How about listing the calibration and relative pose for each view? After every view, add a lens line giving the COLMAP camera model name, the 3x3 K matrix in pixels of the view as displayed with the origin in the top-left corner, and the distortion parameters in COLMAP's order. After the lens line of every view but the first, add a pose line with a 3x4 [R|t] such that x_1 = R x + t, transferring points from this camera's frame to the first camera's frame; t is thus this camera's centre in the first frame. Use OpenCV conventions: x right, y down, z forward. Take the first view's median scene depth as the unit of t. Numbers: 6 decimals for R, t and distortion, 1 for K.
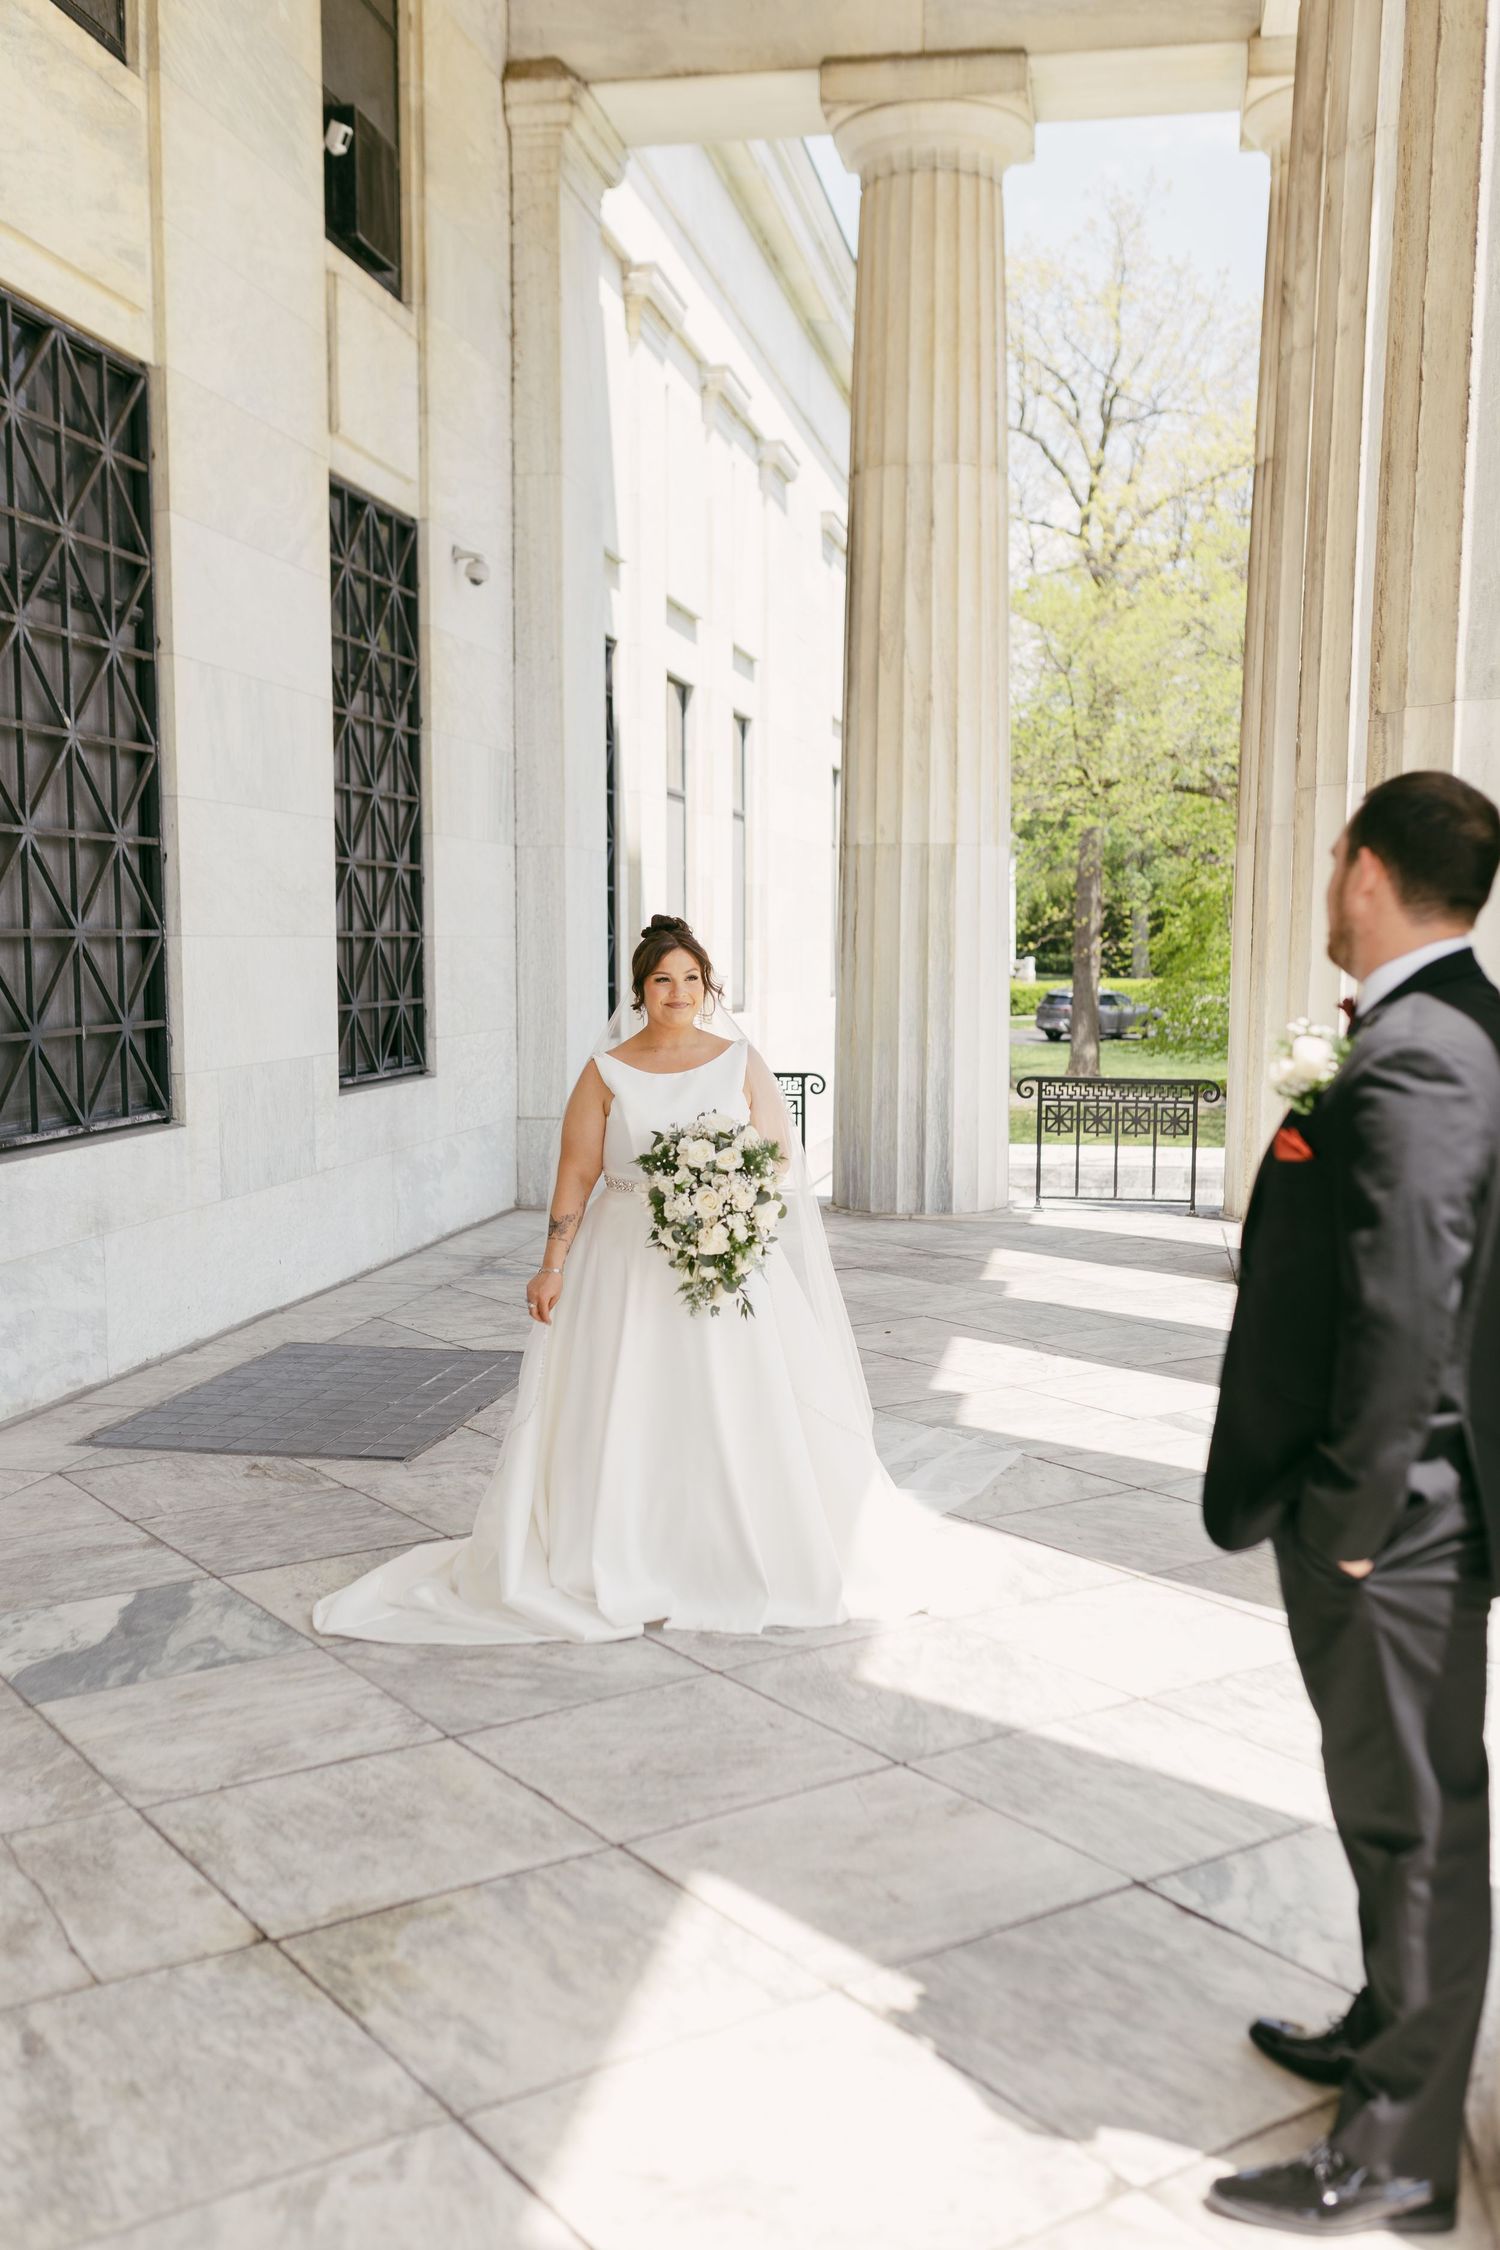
lens RADIAL K [[2227.0, 0, 750.0], [0, 2227.0, 1125.0], [0, 0, 1]] dist [0.006023, -0.010159]
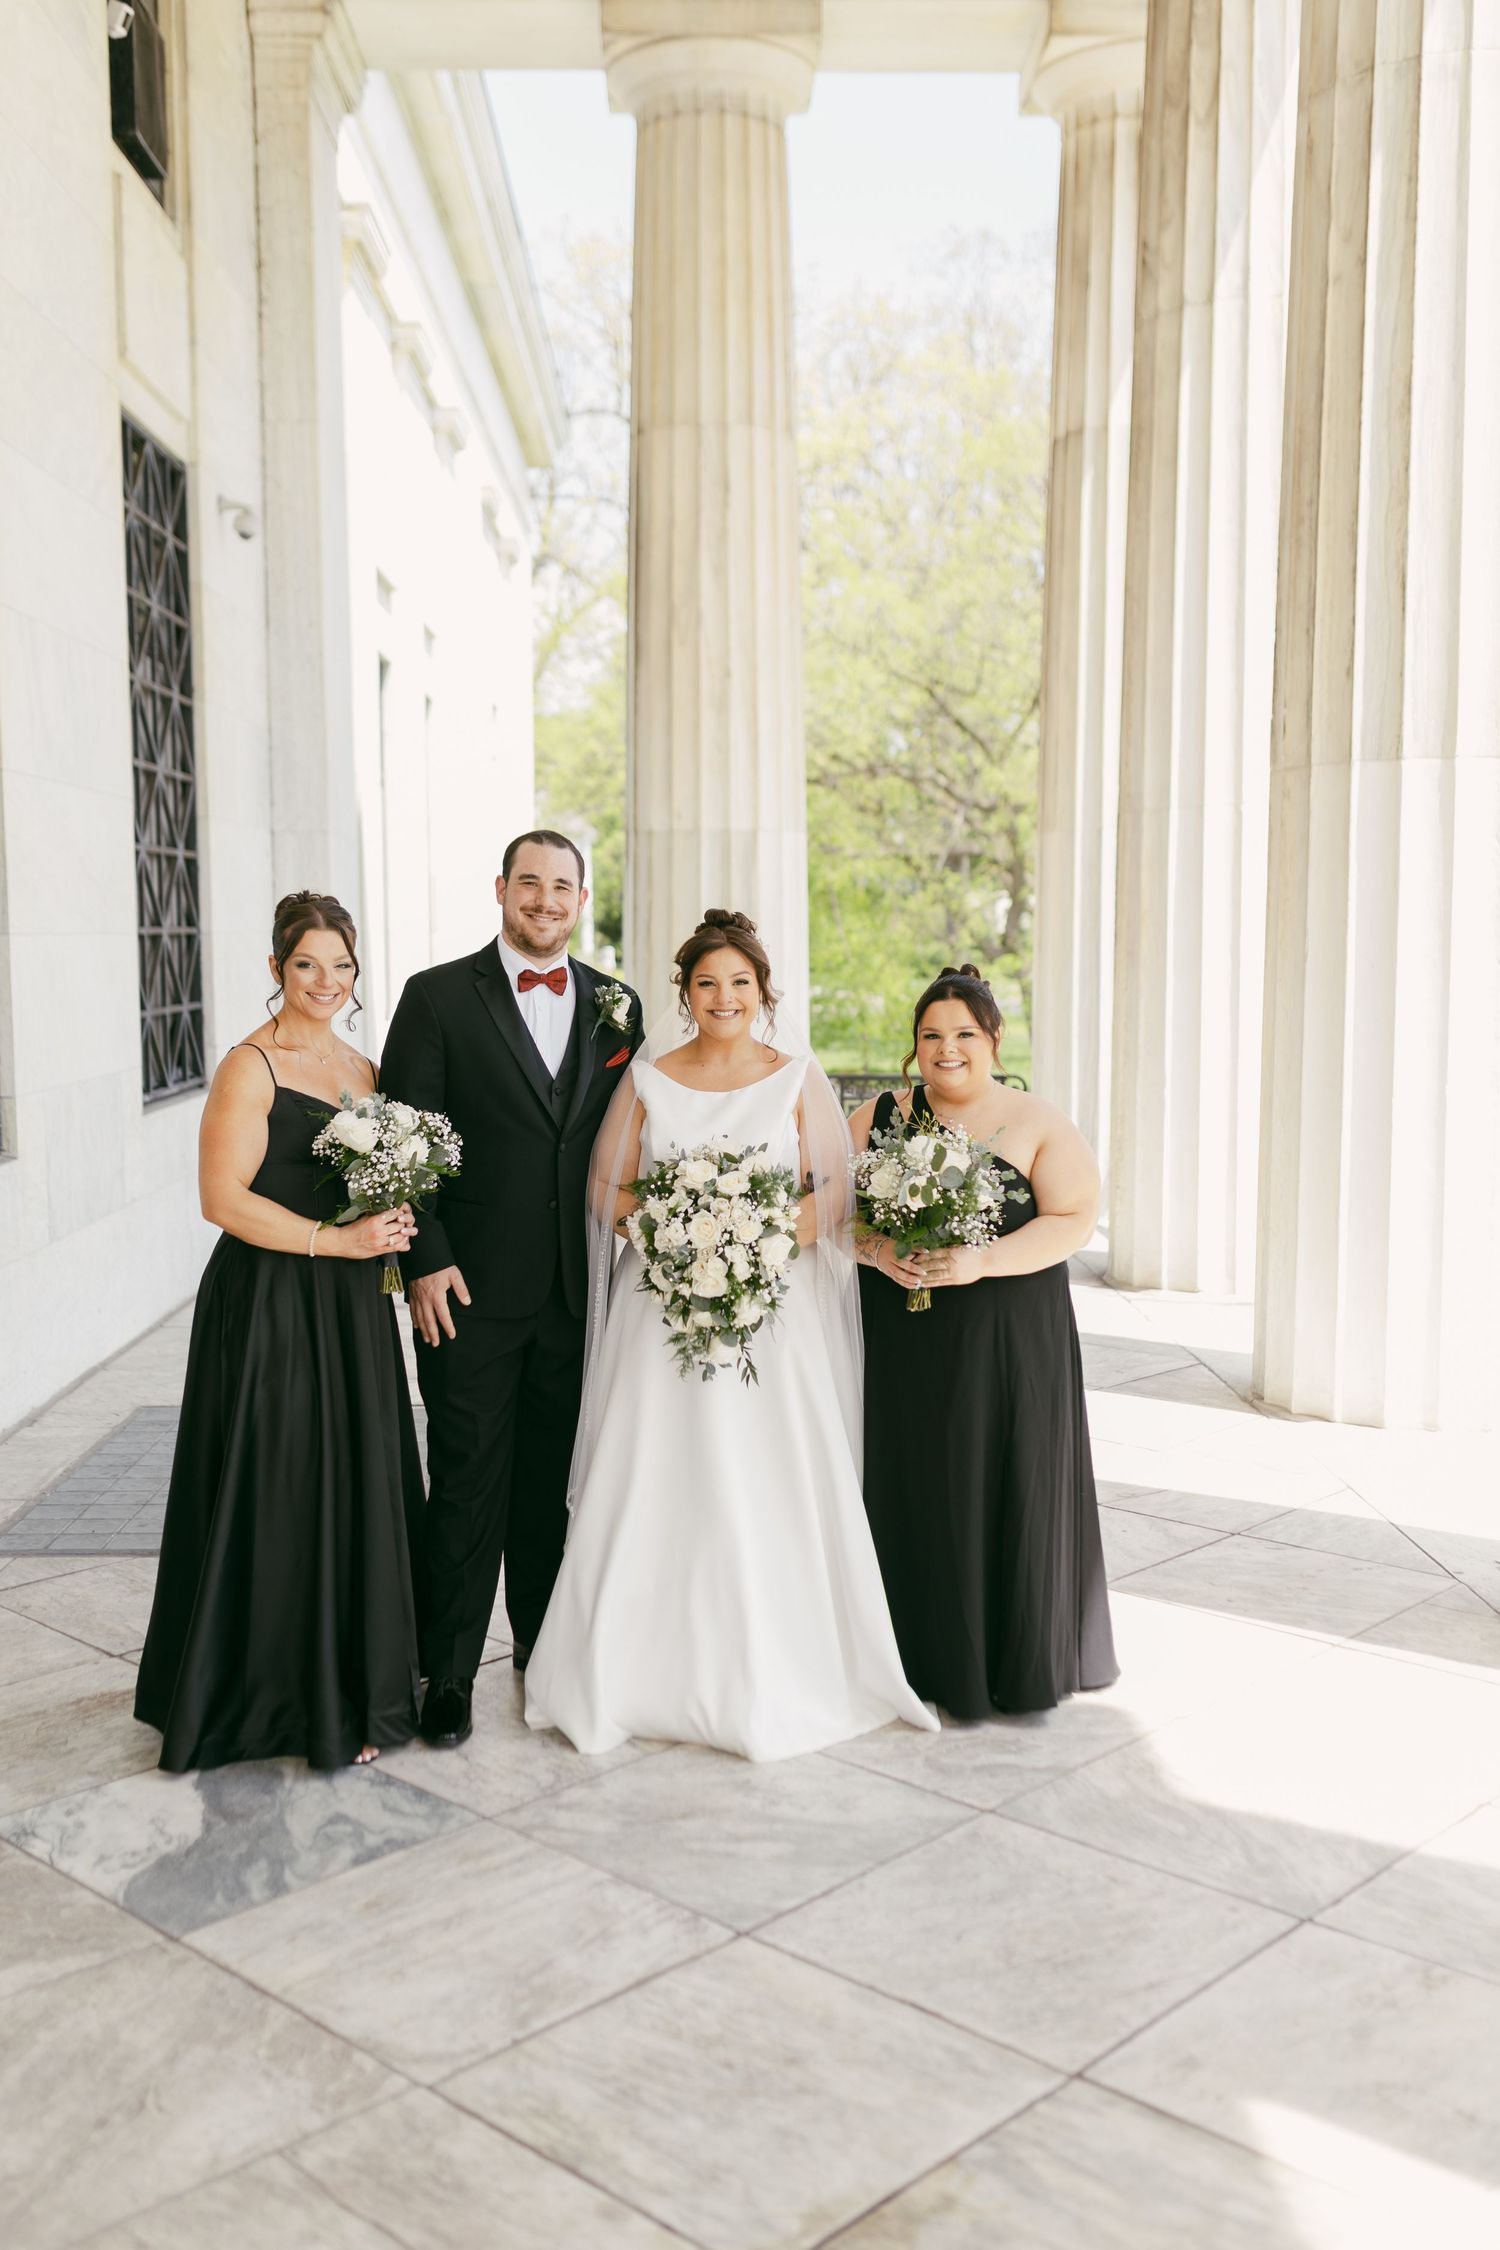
lens RADIAL K [[2228.0, 0, 750.0], [0, 2228.0, 1125.0], [0, 0, 1]] dist [-0.005984, 0.007328]
pose [[0.979573, -0.025570, 0.199455, -0.113290], [0.024801, 0.999672, 0.006356, -0.008377], [-0.199552, -0.001280, 0.979886, 0.085943]]
